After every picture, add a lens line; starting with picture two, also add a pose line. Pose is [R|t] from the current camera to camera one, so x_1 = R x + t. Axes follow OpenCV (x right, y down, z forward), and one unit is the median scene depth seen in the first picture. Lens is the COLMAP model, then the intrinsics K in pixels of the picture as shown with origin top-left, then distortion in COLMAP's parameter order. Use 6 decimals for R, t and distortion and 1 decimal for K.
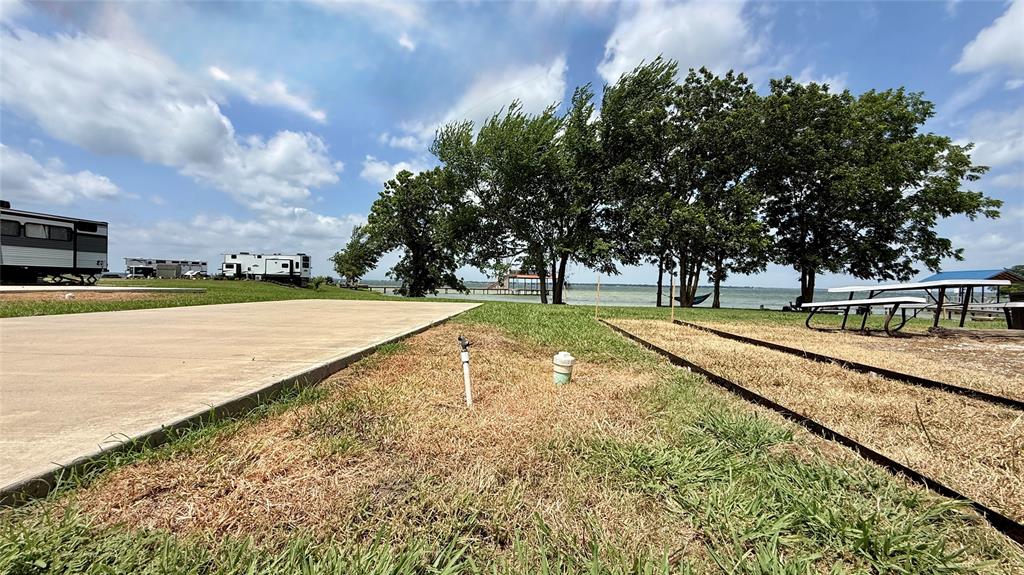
lens RADIAL K [[414.8, 0, 518.0], [0, 414.8, 299.2], [0, 0, 1]] dist [0.008355, 0.001056]
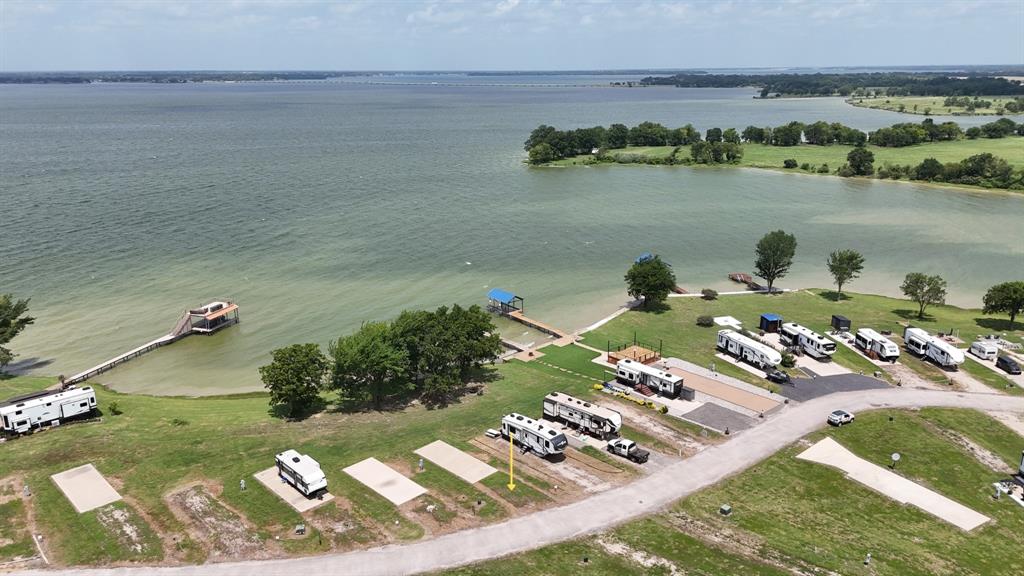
lens RADIAL K [[755.7, 0, 511.3], [0, 755.7, 296.7], [0, 0, 1]] dist [0.064952, -0.063110]
pose [[0.665668, -0.240787, 0.706334, -2.205857], [0.045579, 0.957865, 0.283579, -1.660356], [-0.744855, -0.156576, 0.648595, -2.130764]]
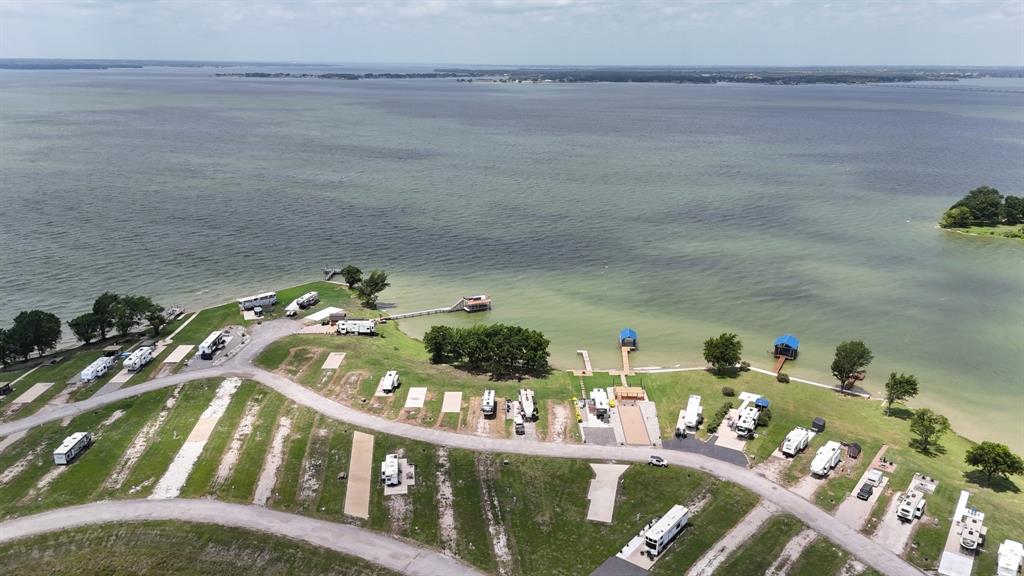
lens RADIAL K [[755.7, 0, 517.6], [0, 755.7, 293.7], [0, 0, 1]] dist [0.064952, -0.063110]
pose [[0.996896, -0.034014, 0.071000, -0.002133], [0.013872, 0.963629, 0.266883, -2.676556], [-0.077495, -0.265070, 0.961110, -6.024751]]
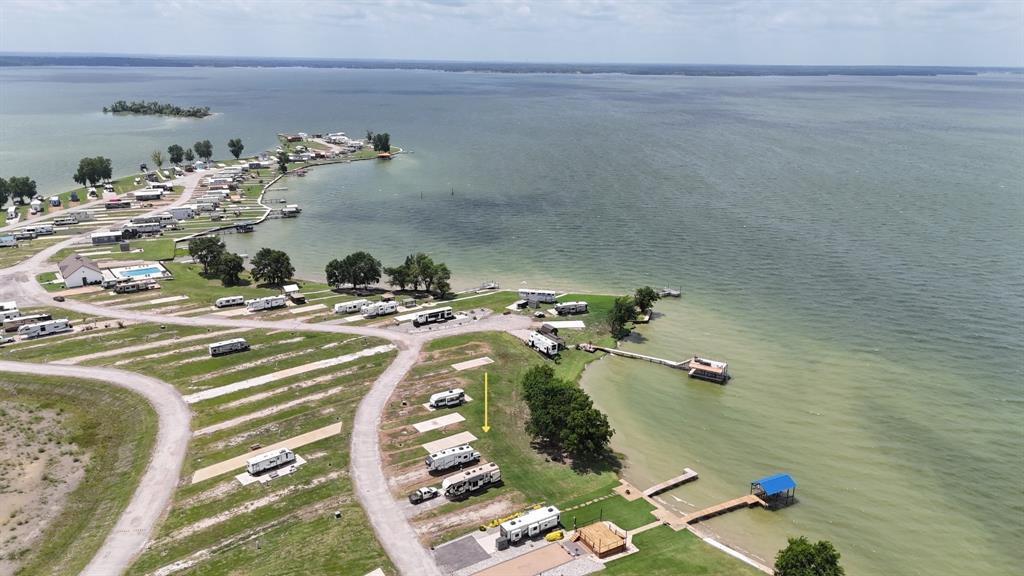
lens RADIAL K [[755.7, 0, 507.3], [0, 755.7, 297.6], [0, 0, 1]] dist [0.064952, -0.063110]
pose [[0.603385, 0.225877, -0.764791, 4.331850], [-0.021827, 0.963365, 0.267304, -2.627939], [0.797151, -0.144594, 0.586211, -2.733122]]
